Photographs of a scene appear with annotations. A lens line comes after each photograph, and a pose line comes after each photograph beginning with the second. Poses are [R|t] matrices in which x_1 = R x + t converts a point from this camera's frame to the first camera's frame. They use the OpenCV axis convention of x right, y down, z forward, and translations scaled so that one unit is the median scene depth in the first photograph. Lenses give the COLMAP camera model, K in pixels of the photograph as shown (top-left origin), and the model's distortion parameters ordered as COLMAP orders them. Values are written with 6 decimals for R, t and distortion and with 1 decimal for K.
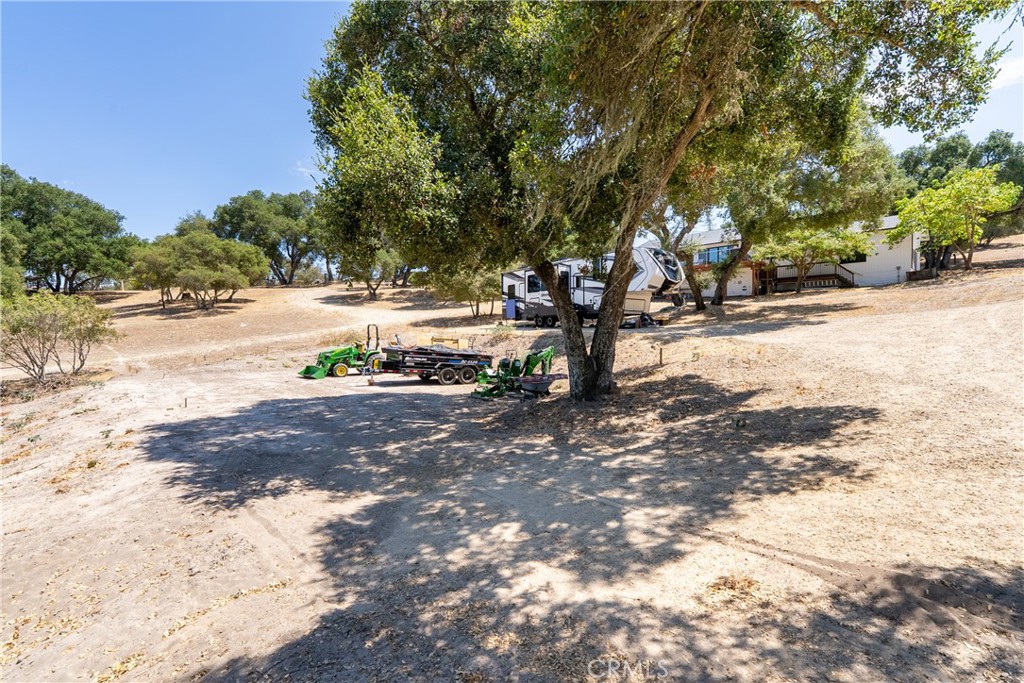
lens RADIAL K [[463.2, 0, 515.4], [0, 463.2, 334.6], [0, 0, 1]] dist [0.000732, 0.000446]
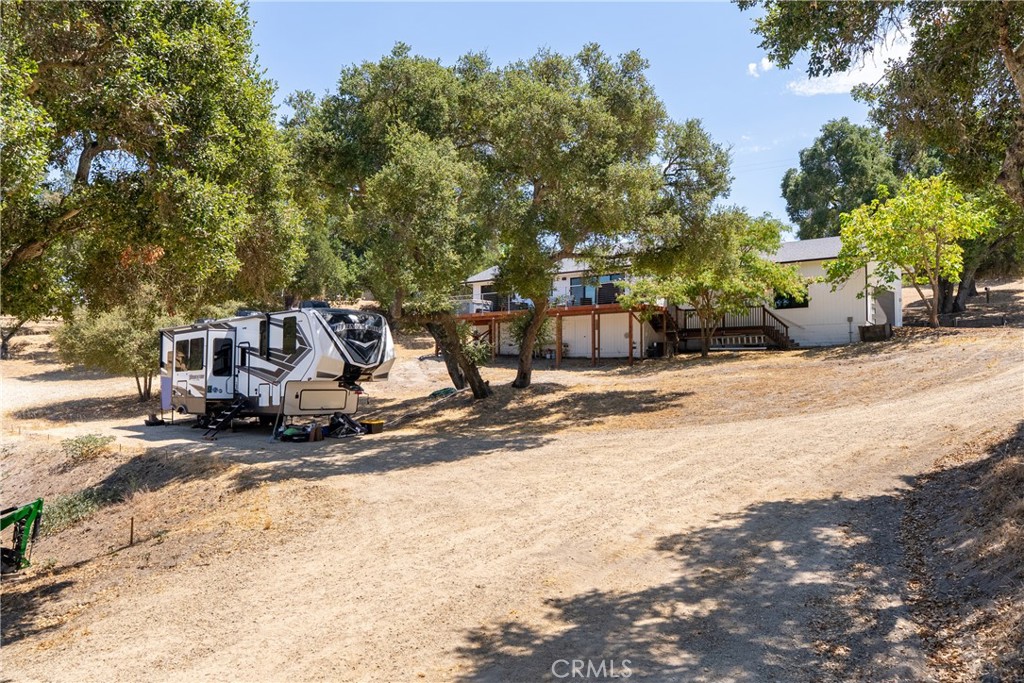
lens RADIAL K [[818.4, 0, 512.0], [0, 818.4, 341.5], [0, 0, 1]] dist [-0.002732, 0.000634]
pose [[0.993651, 0.007453, 0.112261, 0.297511], [-0.001317, 0.998505, -0.054636, -0.063618], [-0.112500, 0.054141, 0.992176, -0.066418]]
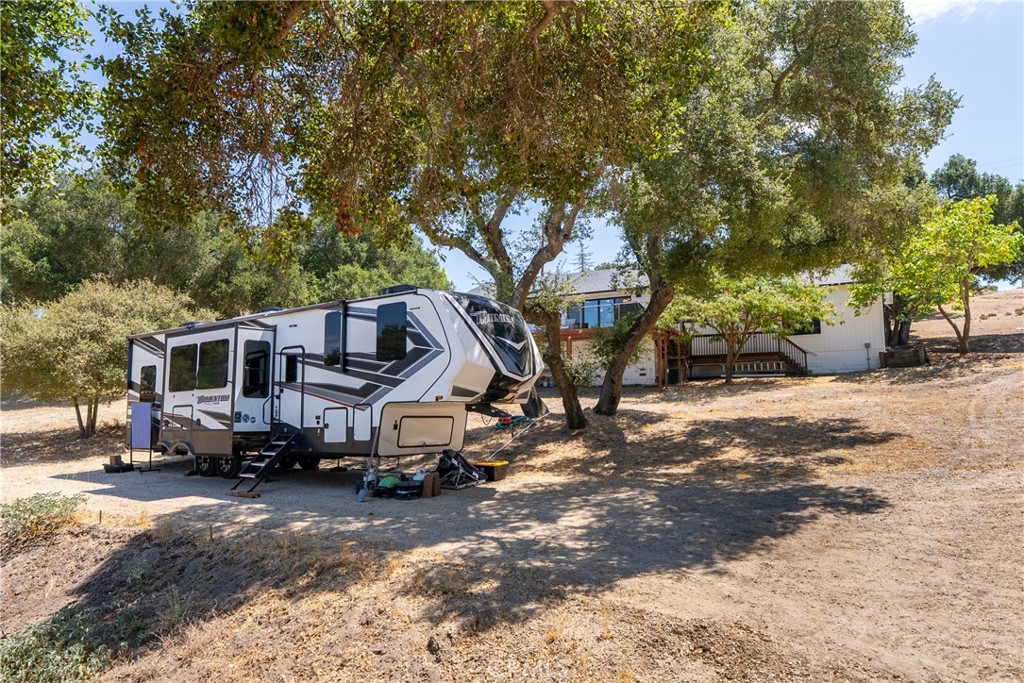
lens RADIAL K [[698.3, 0, 512.0], [0, 698.3, 341.5], [0, 0, 1]] dist [0.002591, 0.001757]
pose [[0.955065, 0.028361, 0.295036, 0.114965], [0.005156, 0.993671, -0.112209, -0.056888], [-0.296351, 0.108688, 0.948875, 0.307508]]
